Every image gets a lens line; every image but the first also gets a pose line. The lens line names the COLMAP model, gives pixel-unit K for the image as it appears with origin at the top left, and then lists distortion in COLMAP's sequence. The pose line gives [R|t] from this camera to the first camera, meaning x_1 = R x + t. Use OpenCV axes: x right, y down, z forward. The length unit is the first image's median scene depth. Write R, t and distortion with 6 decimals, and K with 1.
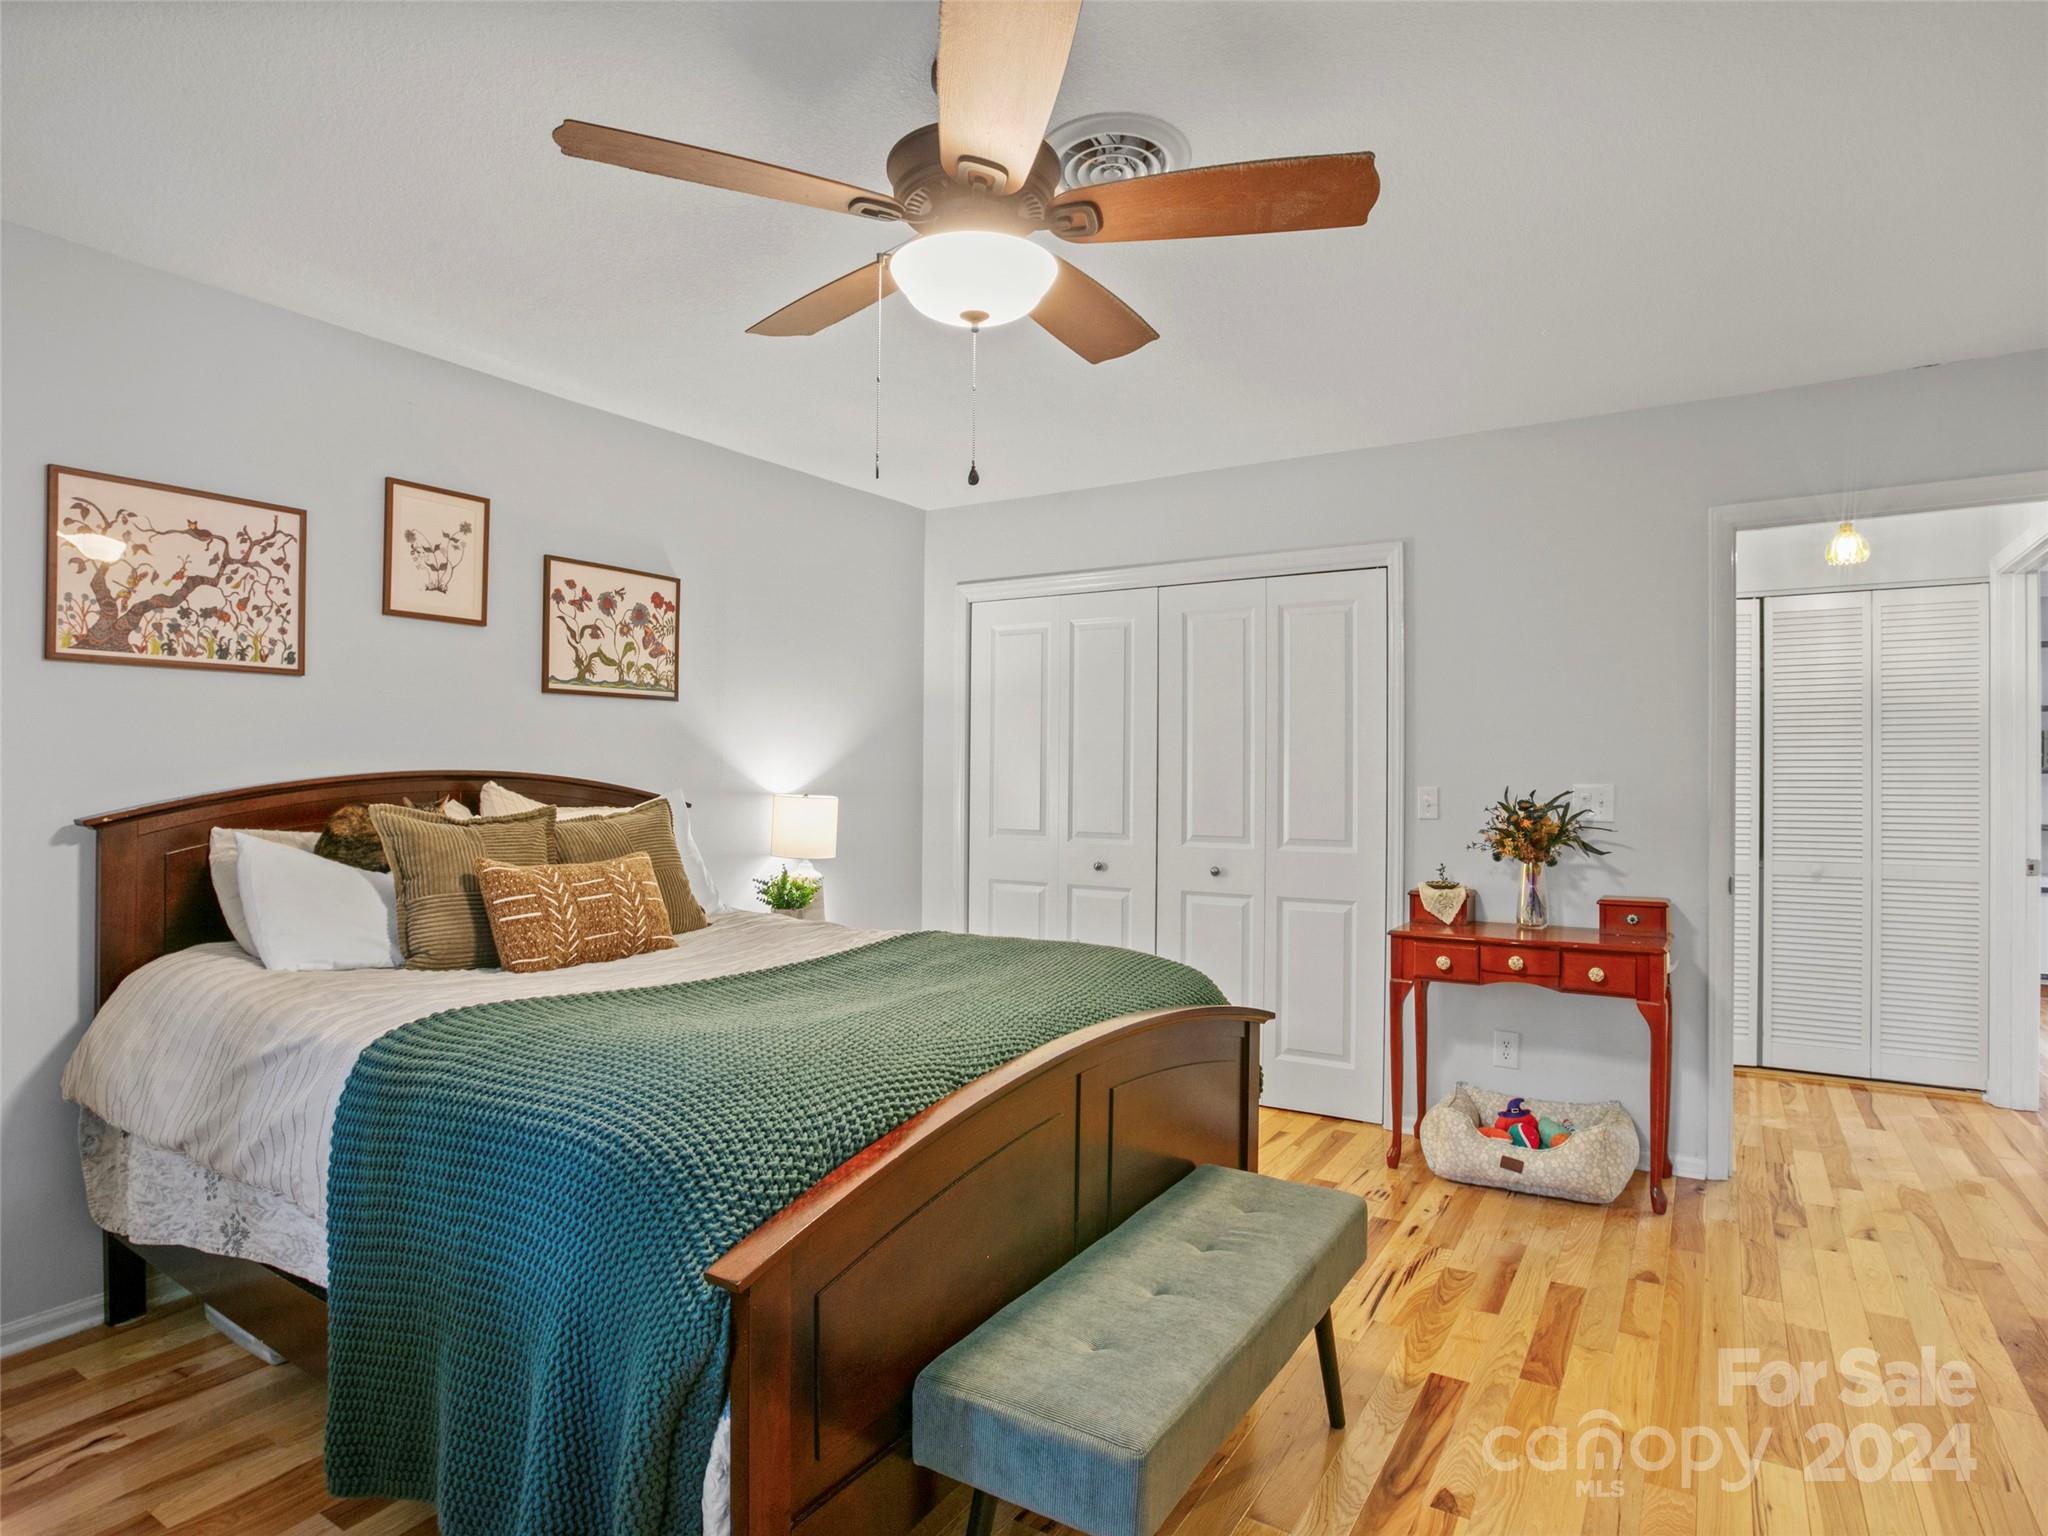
lens RADIAL K [[1103.8, 0, 1037.9], [0, 1103.8, 774.4], [0, 0, 1]] dist [-0.029742, 0.000523]
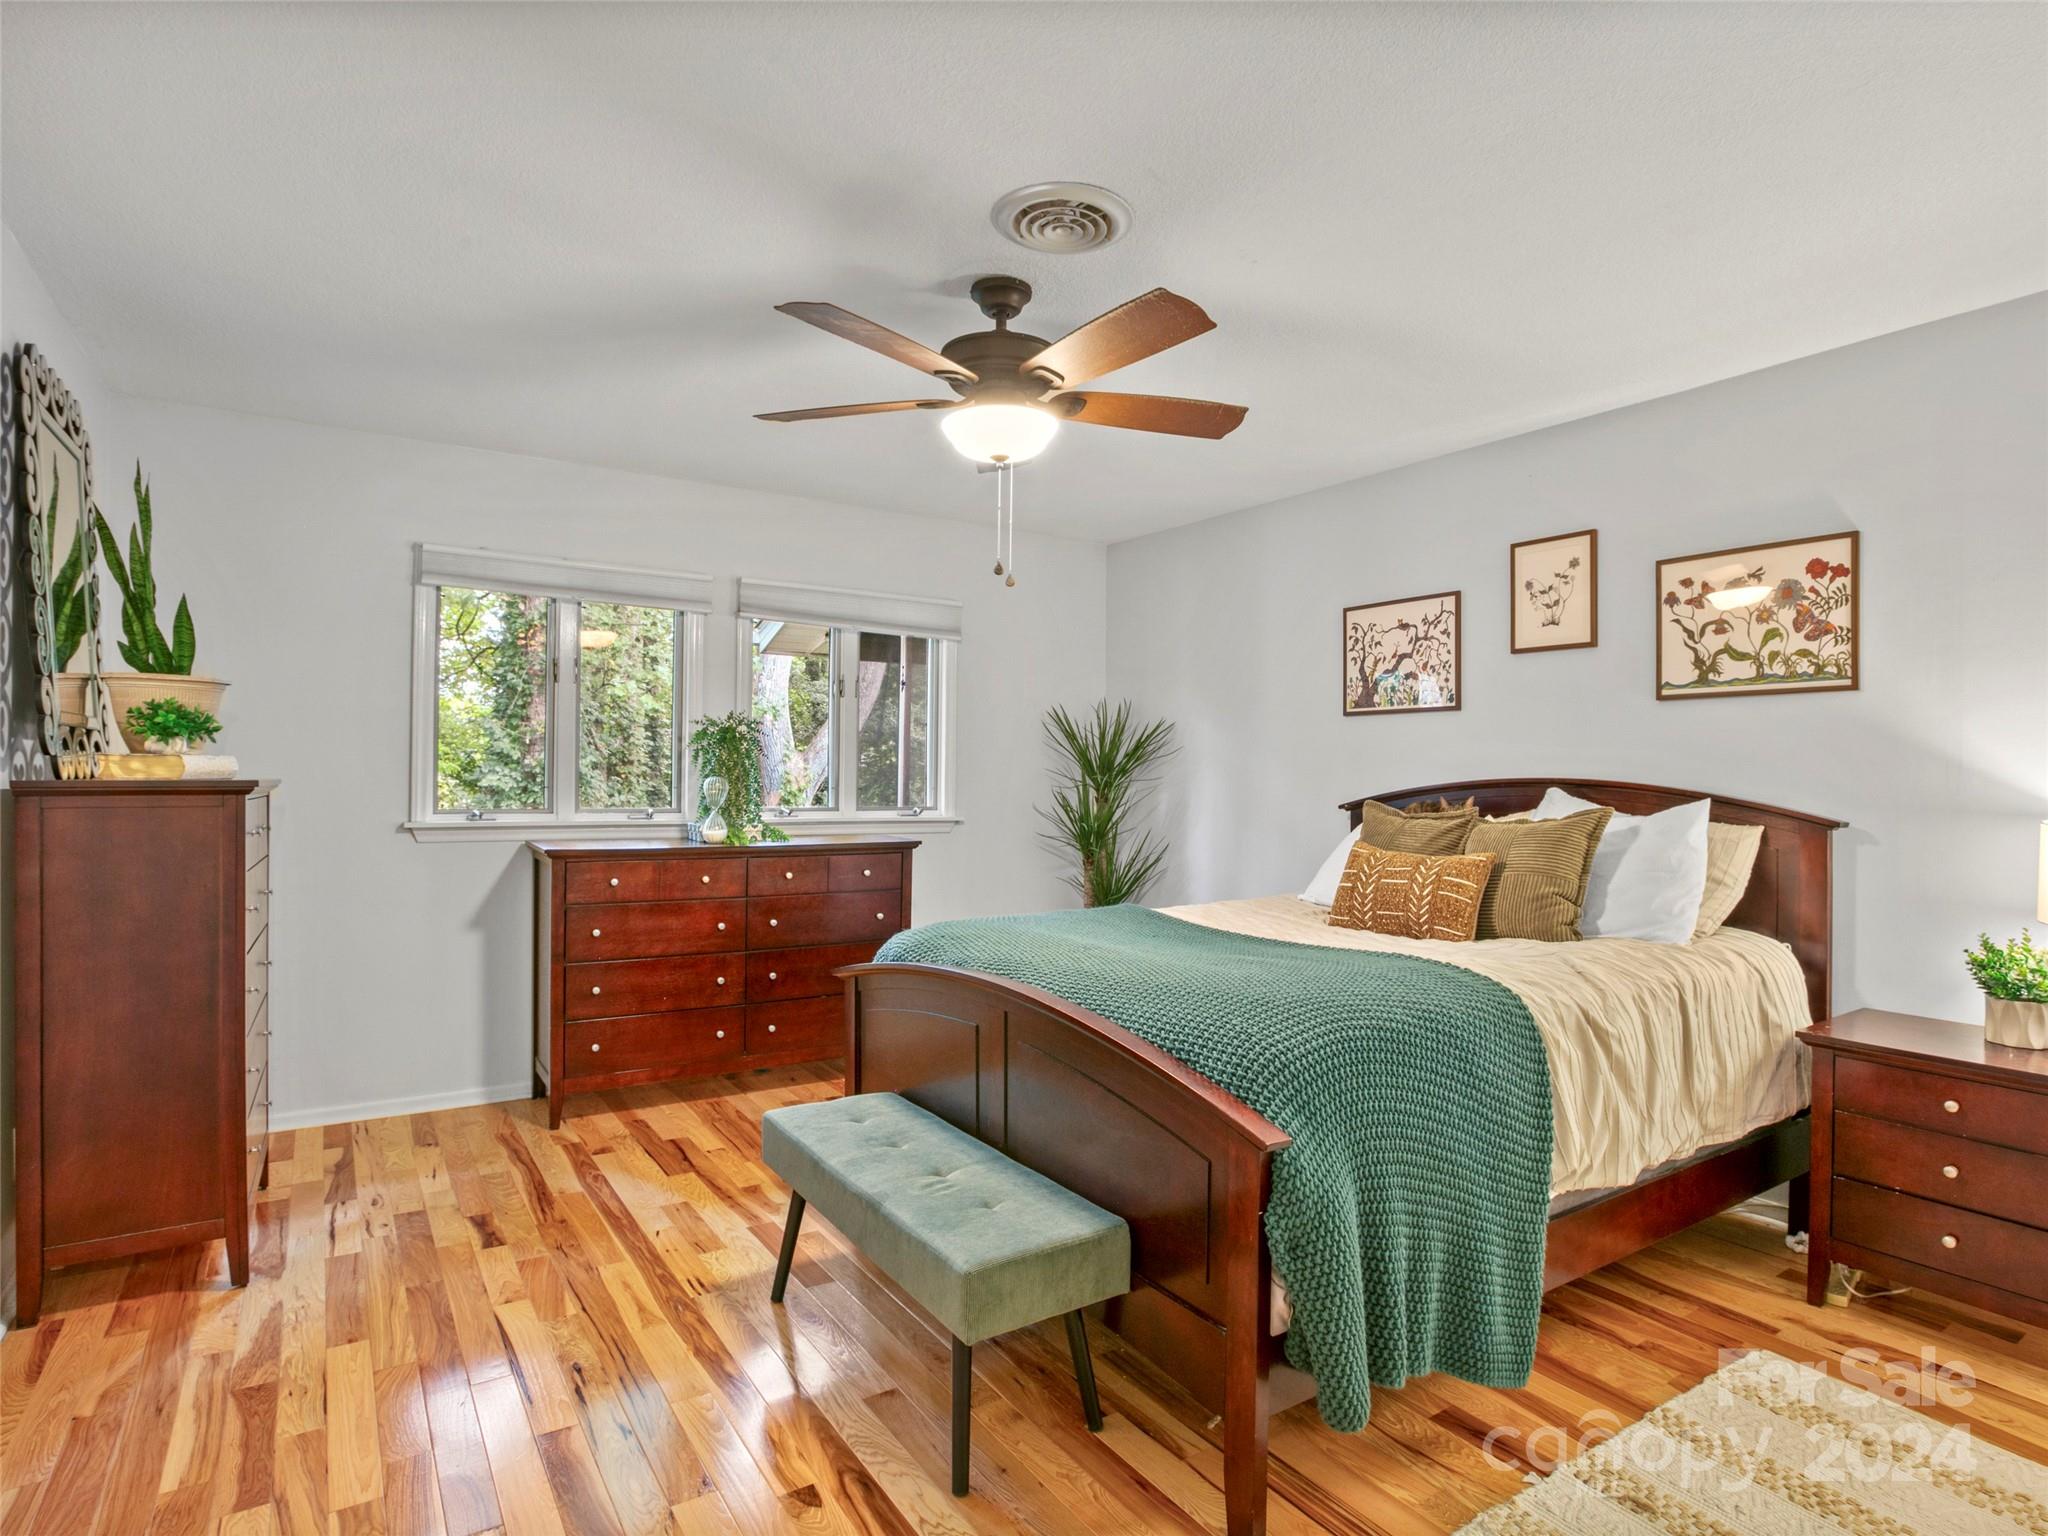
lens RADIAL K [[1103.8, 0, 1032.2], [0, 1103.8, 770.1], [0, 0, 1]] dist [-0.029742, 0.000523]
pose [[-0.418325, -0.011603, -0.908224, 0.713357], [-0.013353, 0.999889, -0.006623, 0.002415], [0.908199, 0.009357, -0.418433, 0.945025]]
